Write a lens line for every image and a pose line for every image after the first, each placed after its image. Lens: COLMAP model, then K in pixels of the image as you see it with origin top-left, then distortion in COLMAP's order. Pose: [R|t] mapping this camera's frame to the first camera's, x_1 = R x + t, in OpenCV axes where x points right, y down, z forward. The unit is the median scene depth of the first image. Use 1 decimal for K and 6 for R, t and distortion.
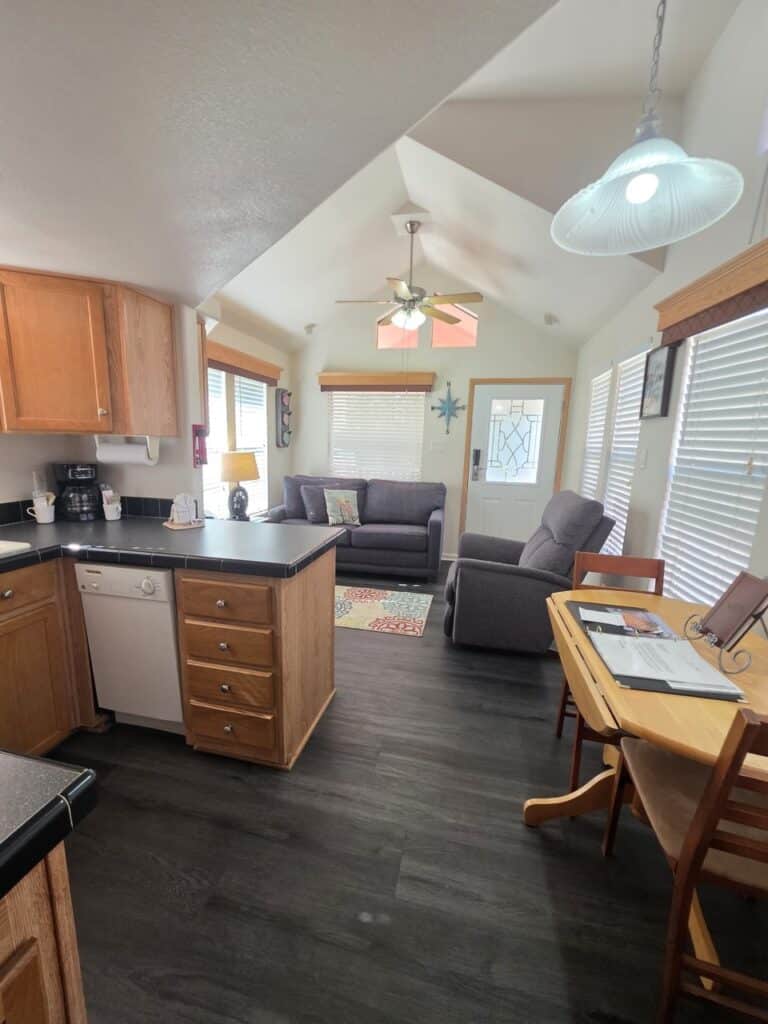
lens RADIAL K [[409.9, 0, 384.8], [0, 409.9, 512.8], [0, 0, 1]] dist [0.001836, 0.000118]
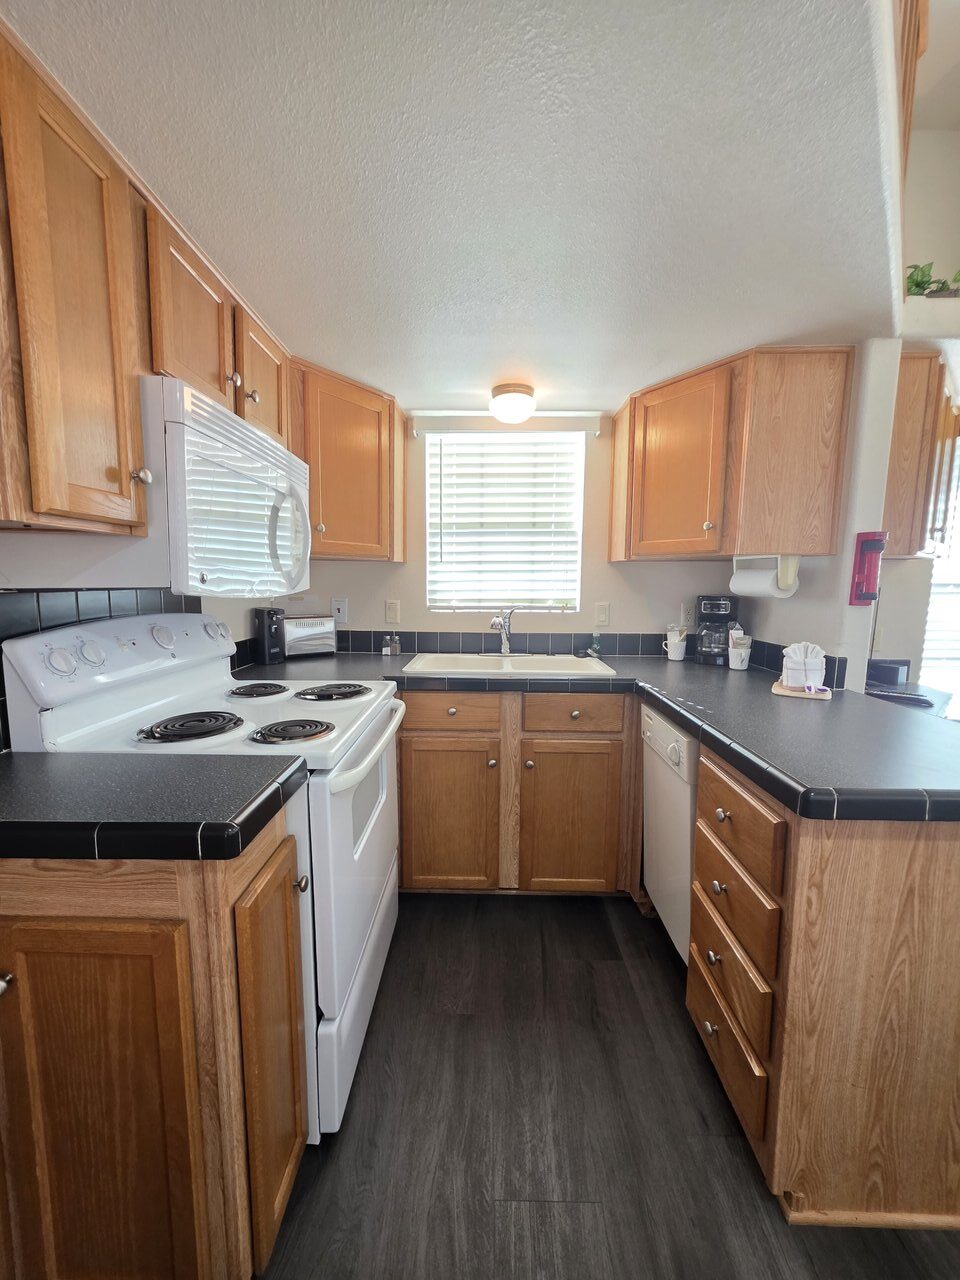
lens RADIAL K [[512.4, 0, 474.9], [0, 512.4, 638.2], [0, 0, 1]] dist [0.001836, 0.000118]
pose [[0.193457, 0.087076, -0.977237, 0.175085], [-0.168814, 0.984153, 0.054274, -0.008876], [0.966476, 0.154471, 0.205091, 0.331059]]
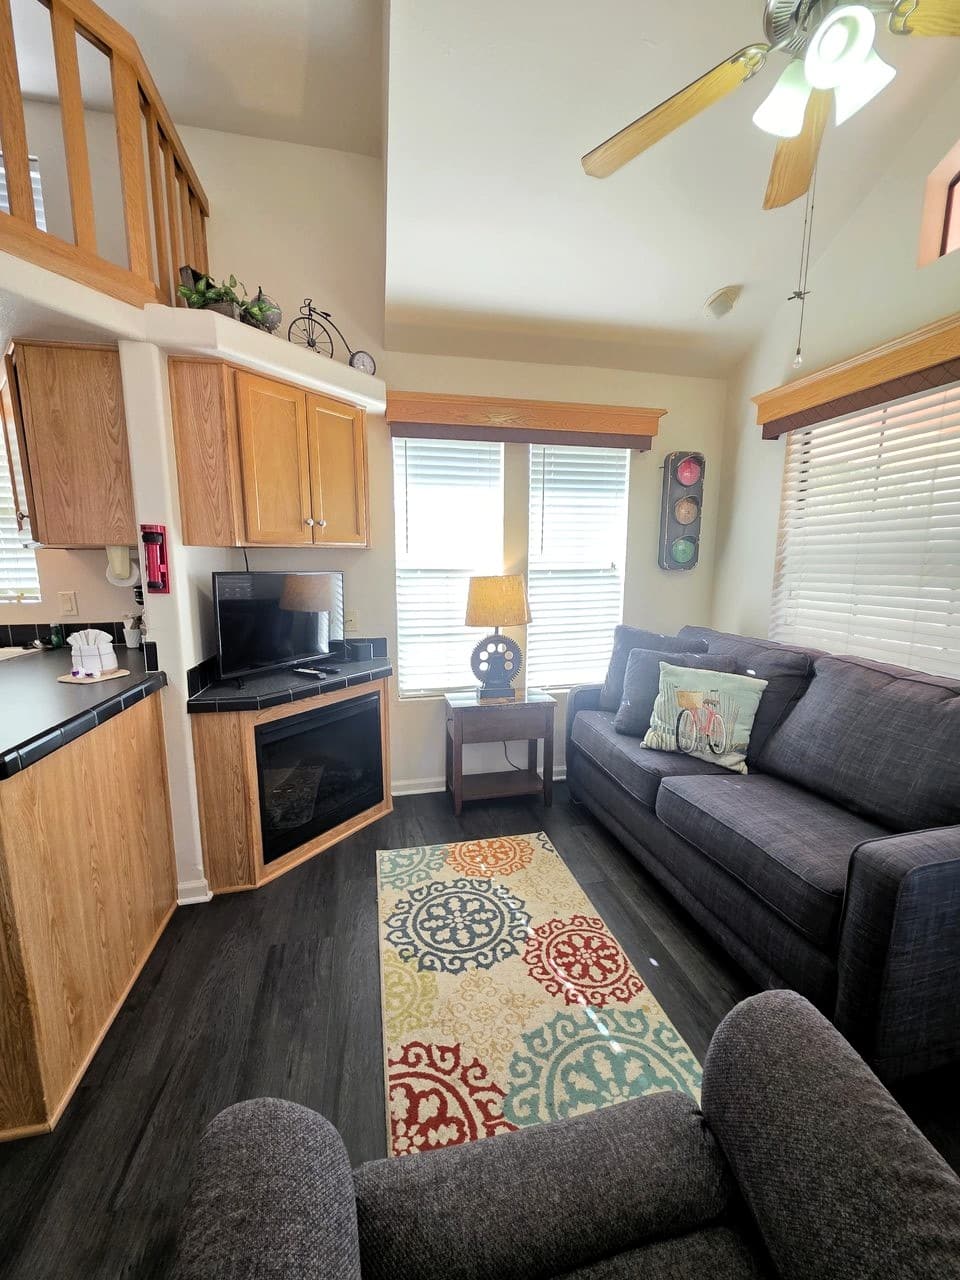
lens RADIAL K [[512.4, 0, 478.7], [0, 512.4, 641.7], [0, 0, 1]] dist [0.001836, 0.000118]
pose [[0.420868, 0.111551, -0.900237, 0.550671], [-0.144156, 0.988023, 0.055034, -0.174802], [0.895594, 0.106613, 0.431908, 1.264577]]
